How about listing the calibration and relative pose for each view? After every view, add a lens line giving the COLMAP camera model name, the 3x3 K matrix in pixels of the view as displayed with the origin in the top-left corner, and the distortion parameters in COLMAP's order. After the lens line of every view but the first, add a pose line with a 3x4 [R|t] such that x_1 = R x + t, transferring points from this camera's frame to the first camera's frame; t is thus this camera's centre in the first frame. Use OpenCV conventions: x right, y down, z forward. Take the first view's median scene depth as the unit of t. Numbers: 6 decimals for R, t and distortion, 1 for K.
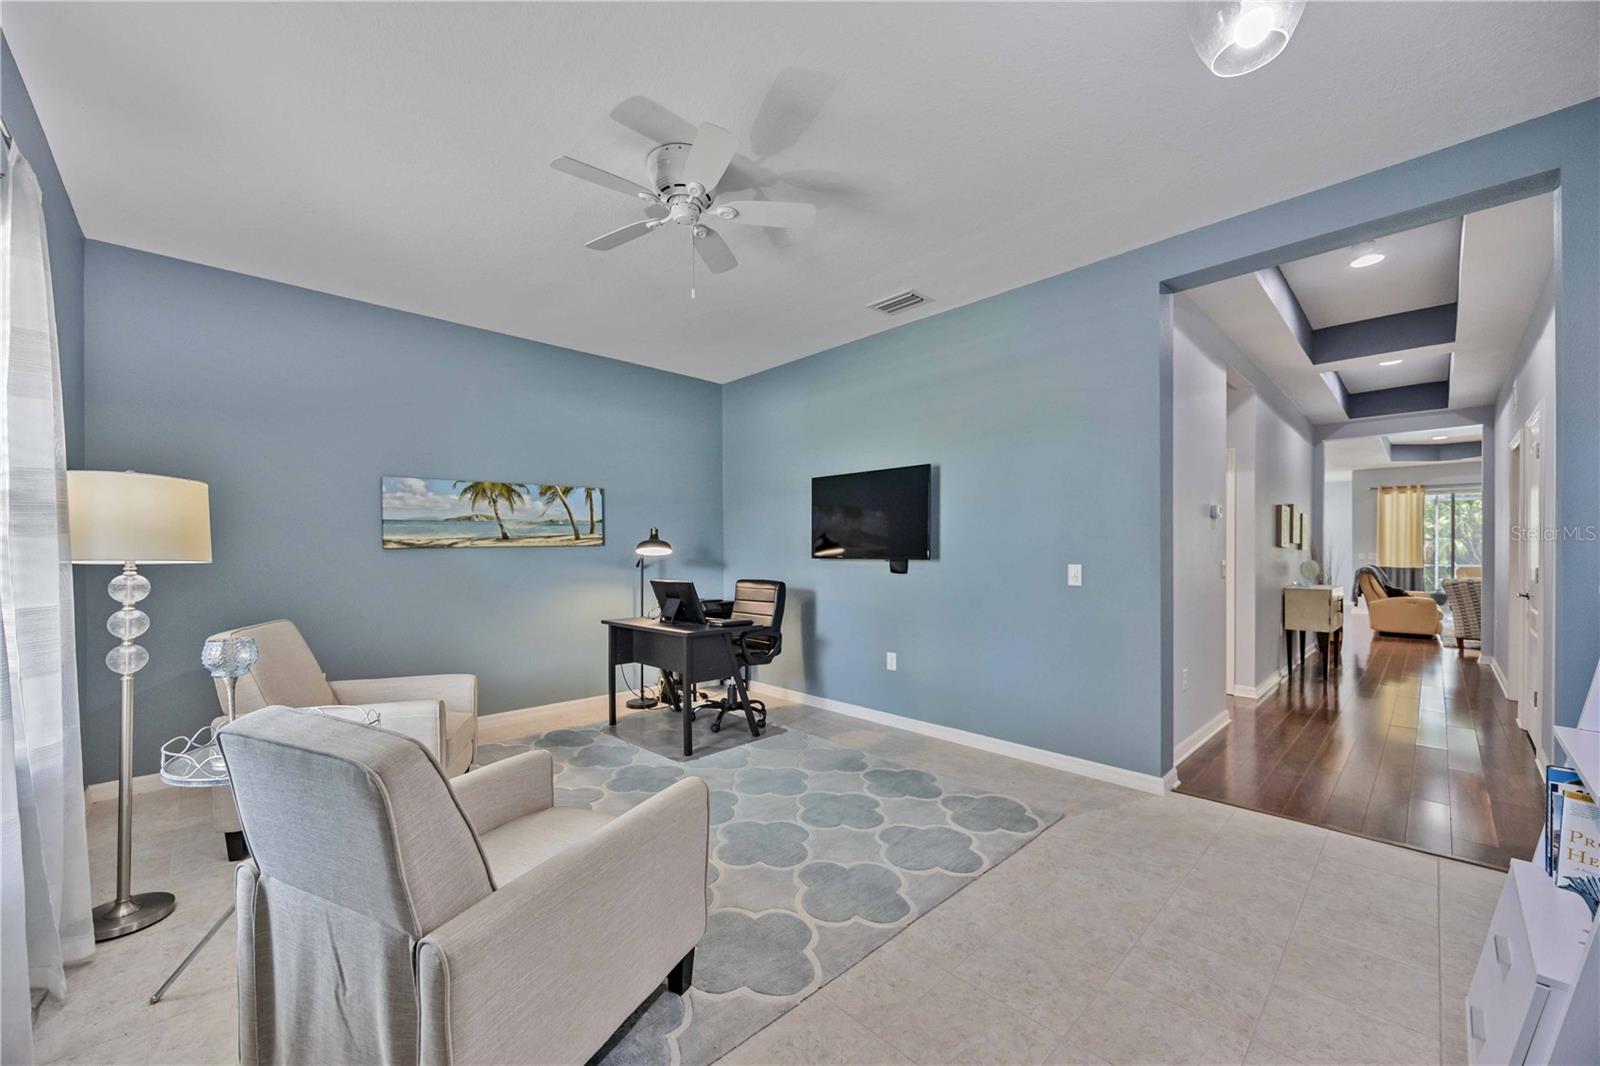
lens RADIAL K [[614.9, 0, 807.2], [0, 614.9, 550.6], [0, 0, 1]] dist [-0.000613, 0.000551]
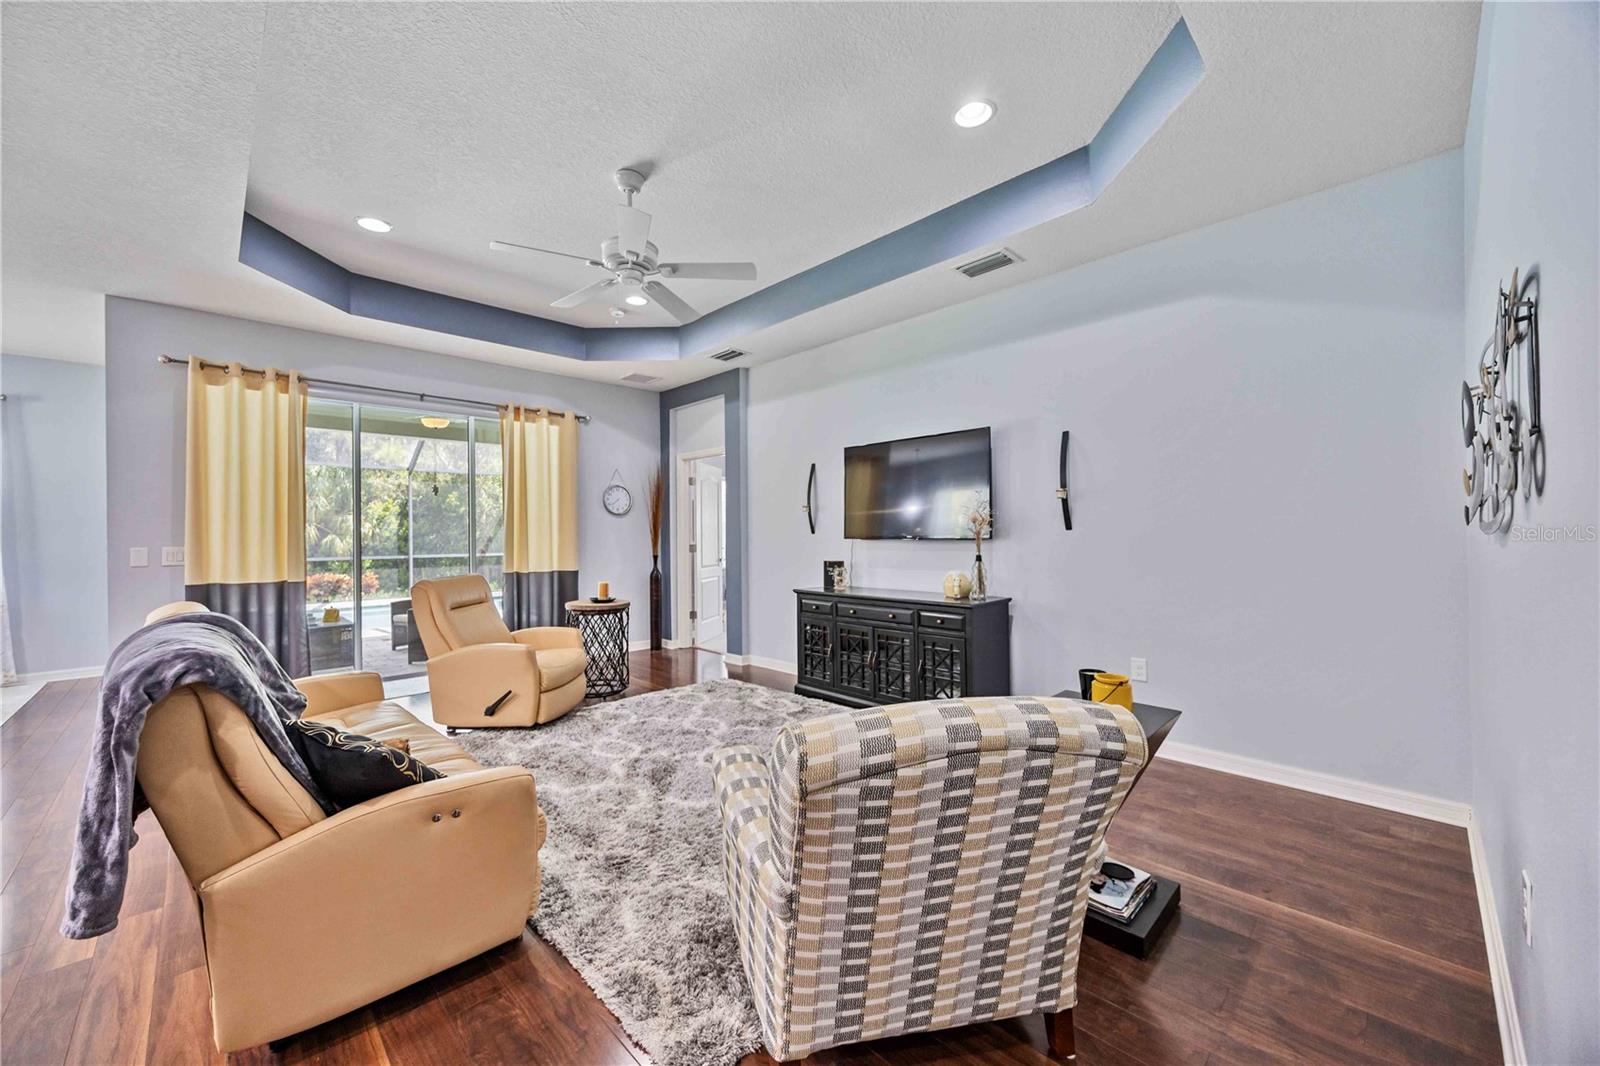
lens RADIAL K [[614.9, 0, 799.8], [0, 614.9, 525.1], [0, 0, 1]] dist [-0.000613, 0.000551]
pose [[0.010544, 0.006850, 0.999921, 0.587148], [0.013255, 0.999888, -0.006989, -0.000998], [-0.999857, 0.013328, 0.010452, 0.655047]]
